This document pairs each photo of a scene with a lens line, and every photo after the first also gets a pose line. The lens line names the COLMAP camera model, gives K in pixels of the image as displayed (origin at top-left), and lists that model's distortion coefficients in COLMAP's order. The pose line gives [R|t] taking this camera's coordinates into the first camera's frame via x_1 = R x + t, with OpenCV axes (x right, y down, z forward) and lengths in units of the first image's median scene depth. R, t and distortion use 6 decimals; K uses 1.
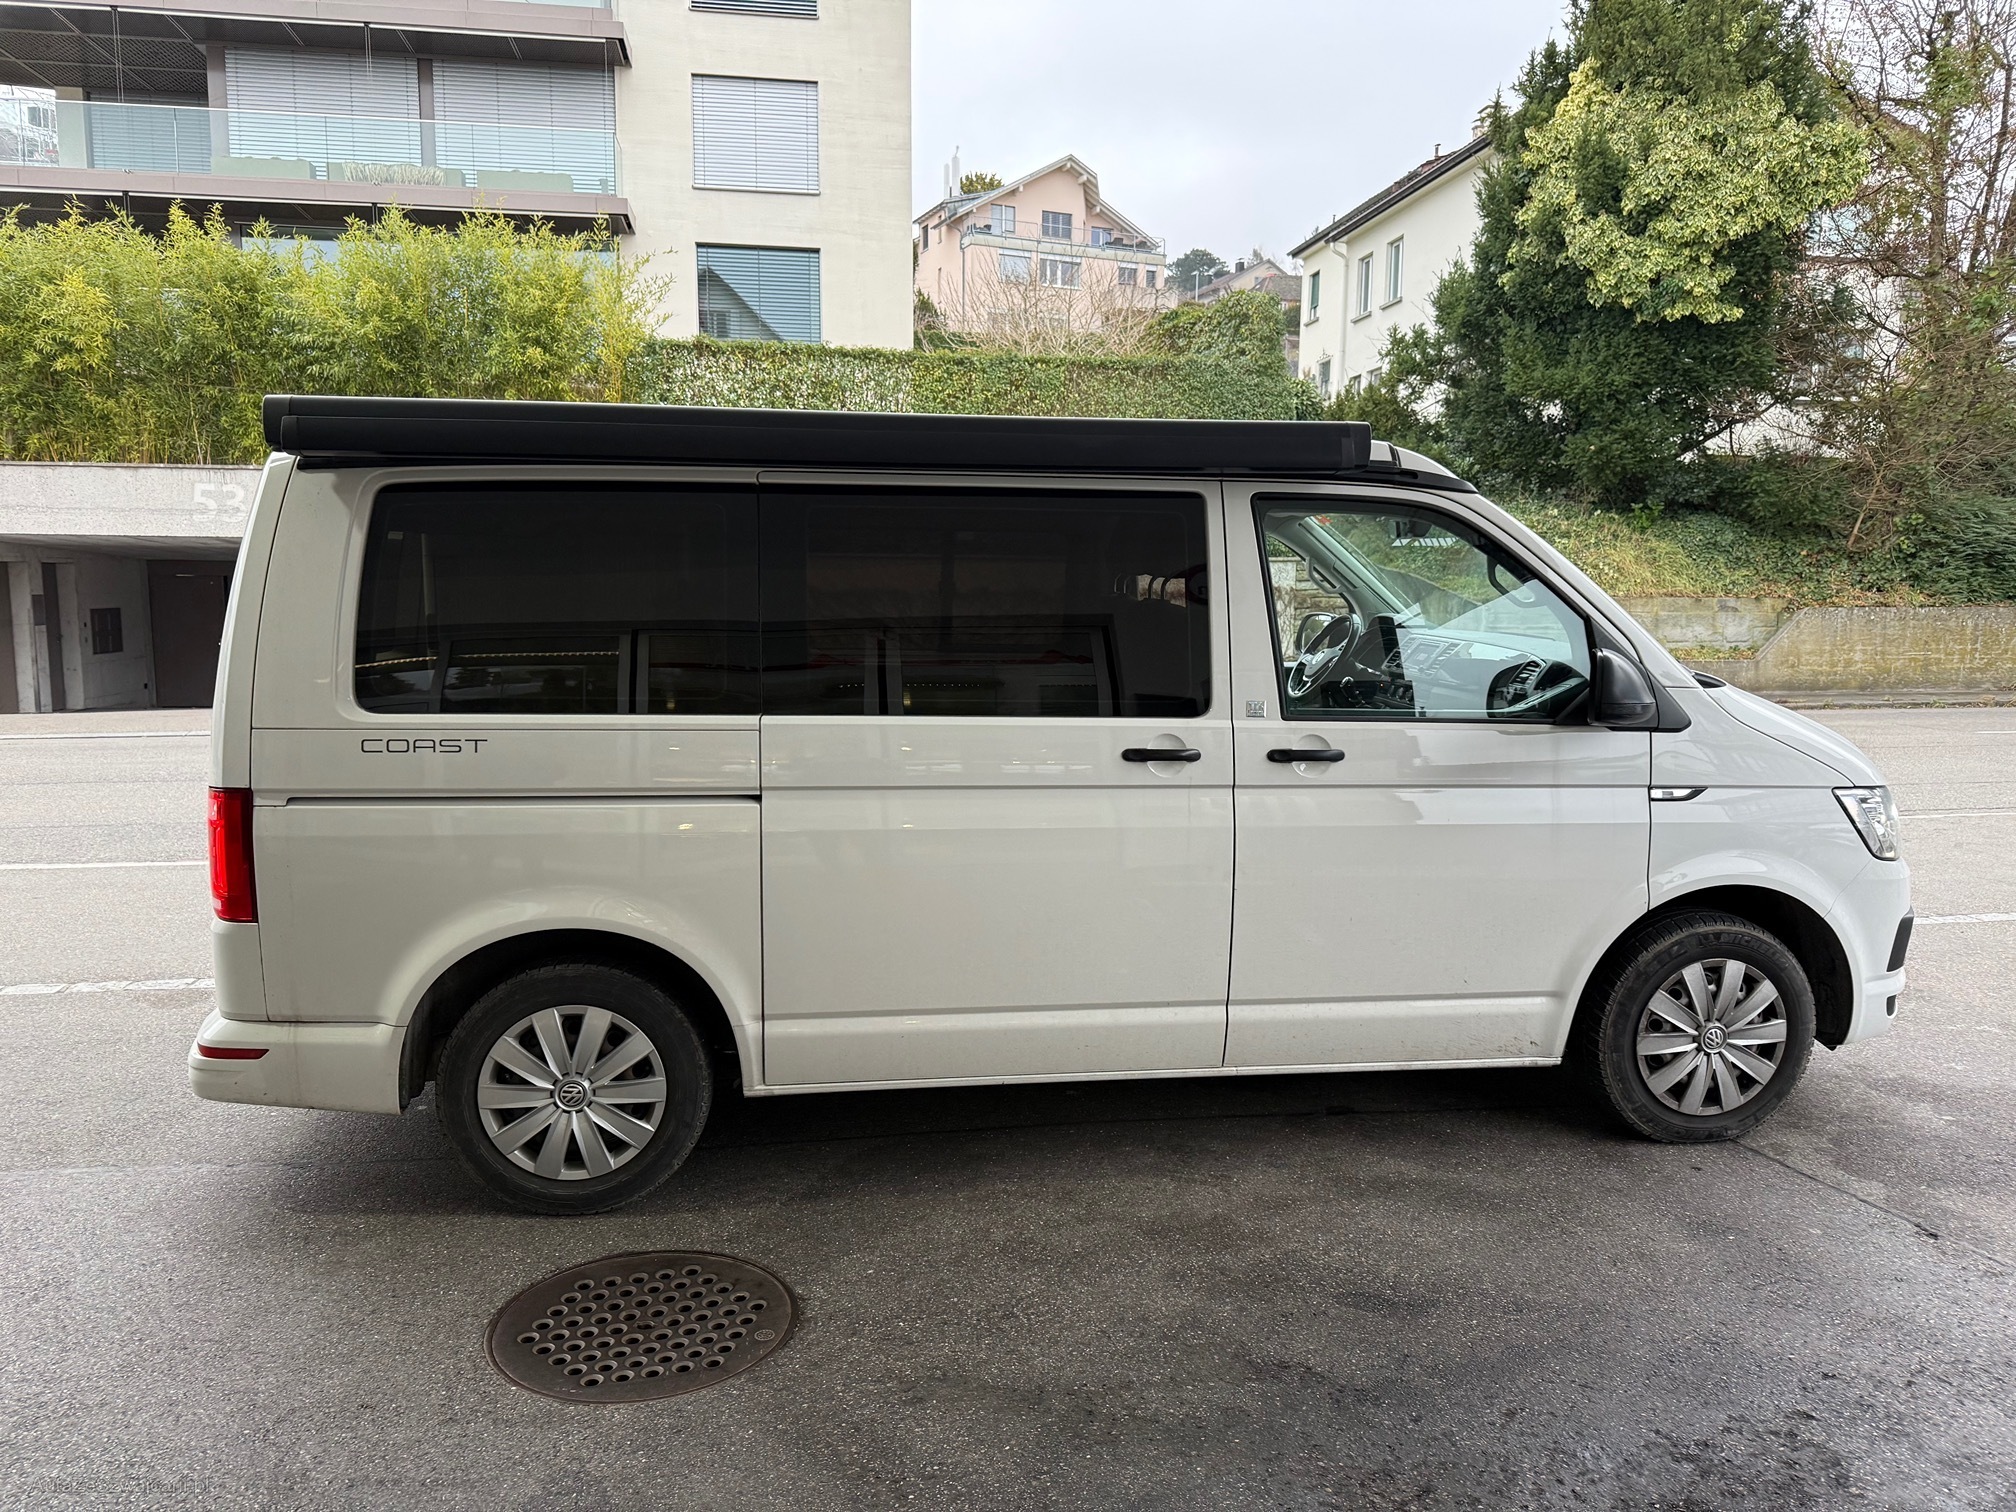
lens RADIAL K [[1464.2, 0, 1018.6], [0, 1464.2, 752.1], [0, 0, 1]] dist [0.062945, -0.081734]
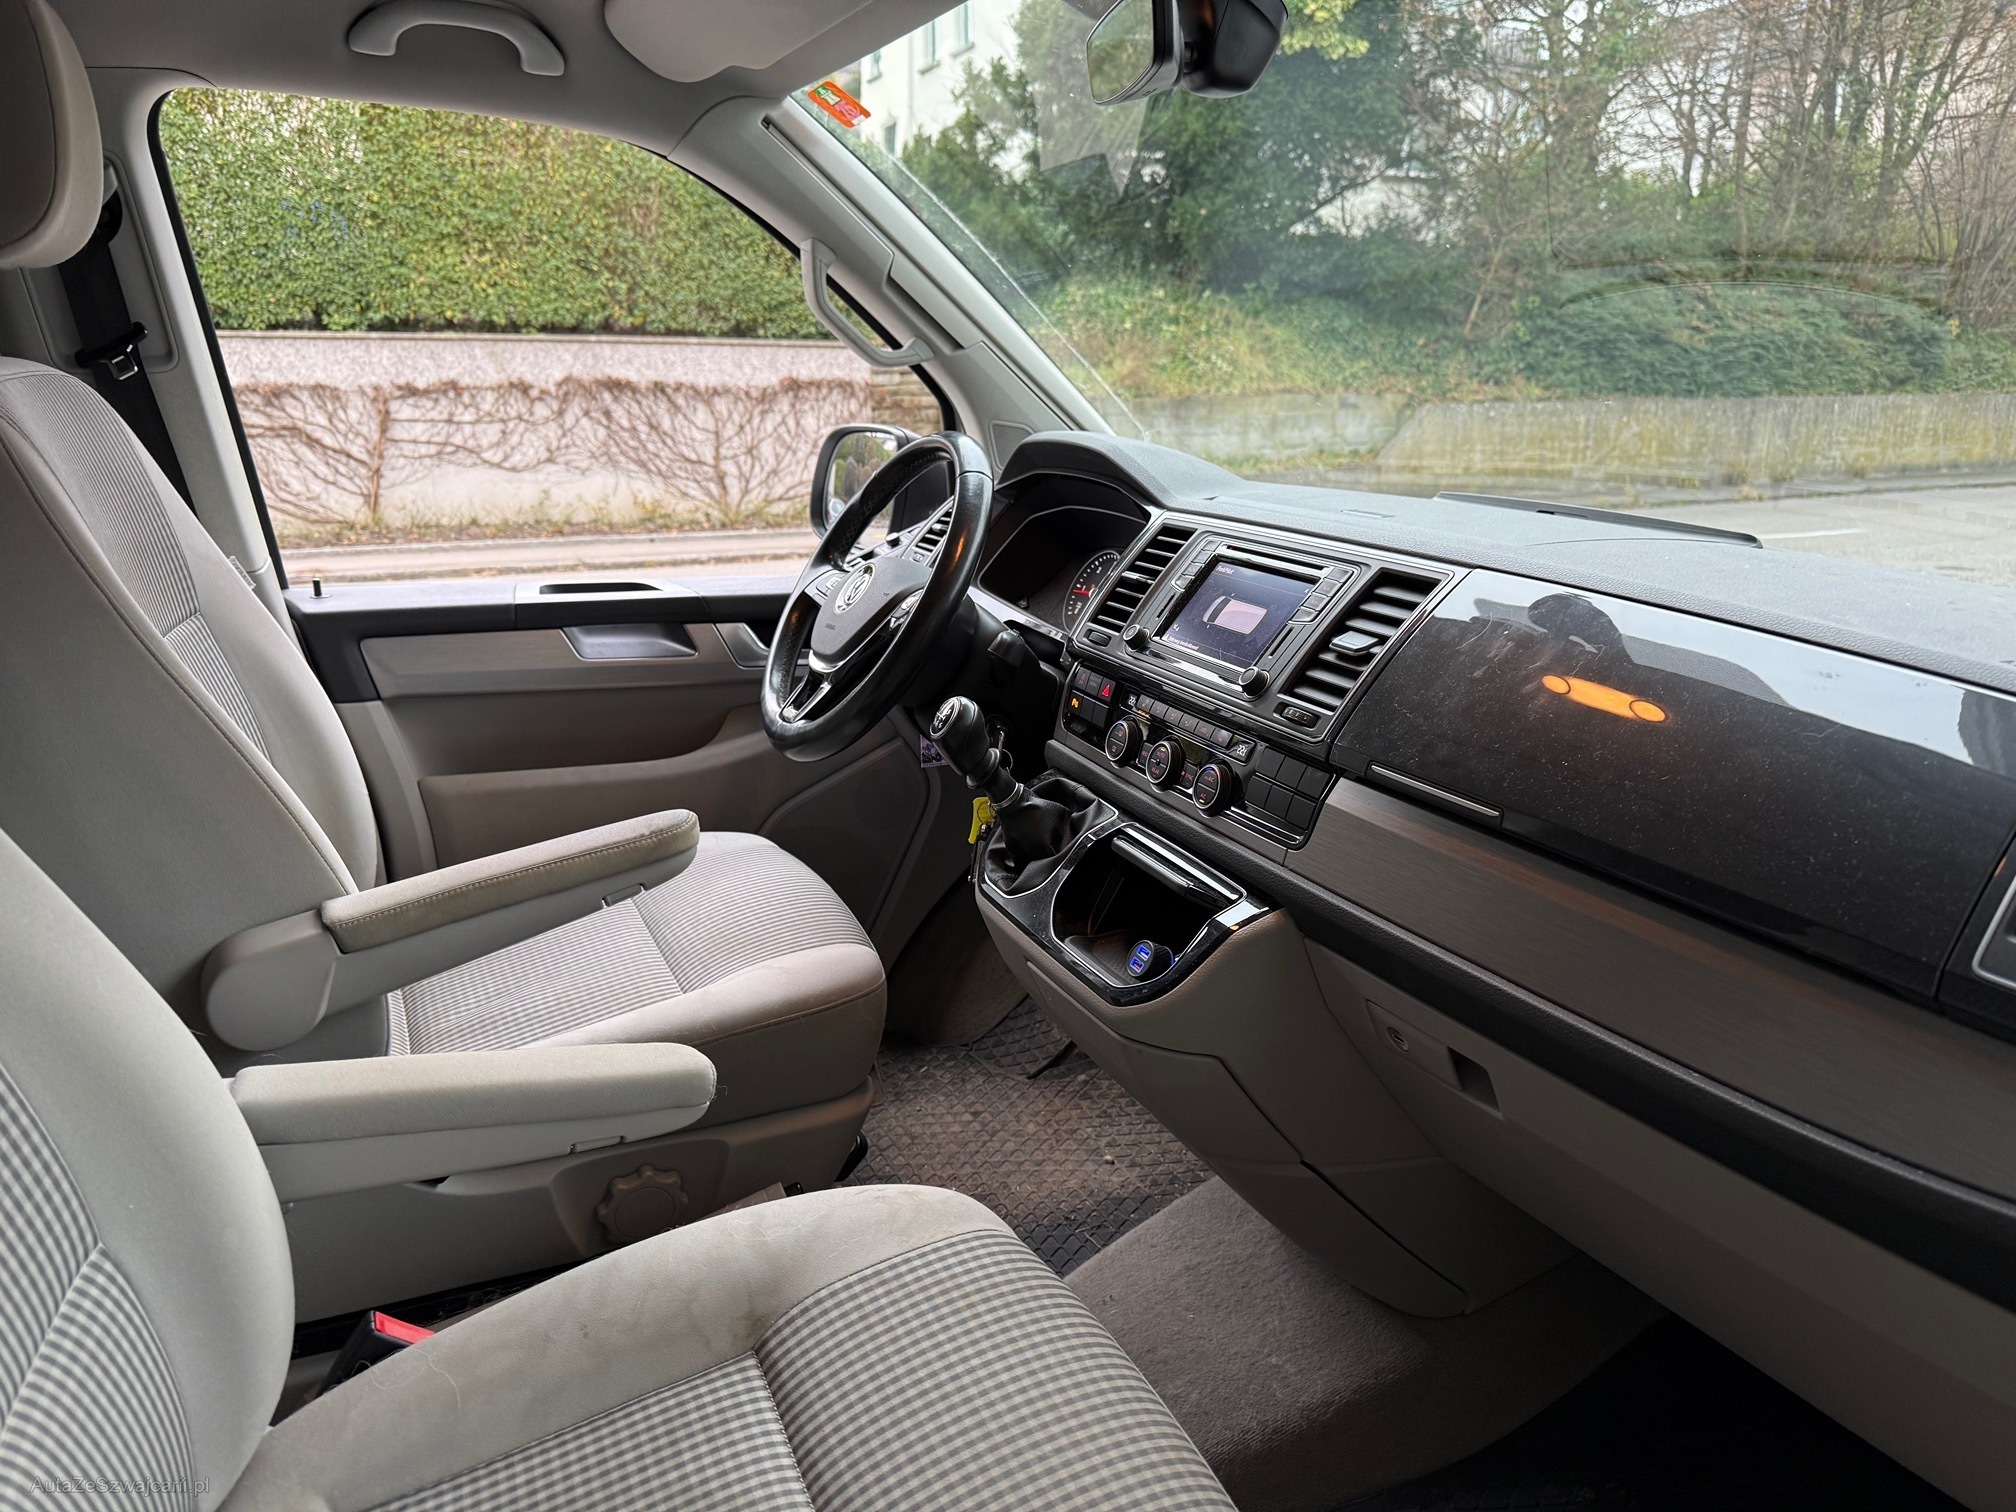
lens RADIAL K [[1464.2, 0, 1018.6], [0, 1464.2, 752.1], [0, 0, 1]] dist [0.062945, -0.081734]
pose [[0.961570, -0.072542, 0.264804, 0.040797], [0.037308, 0.990042, 0.135741, -0.018607], [-0.272014, -0.120645, 0.954701, 0.184381]]
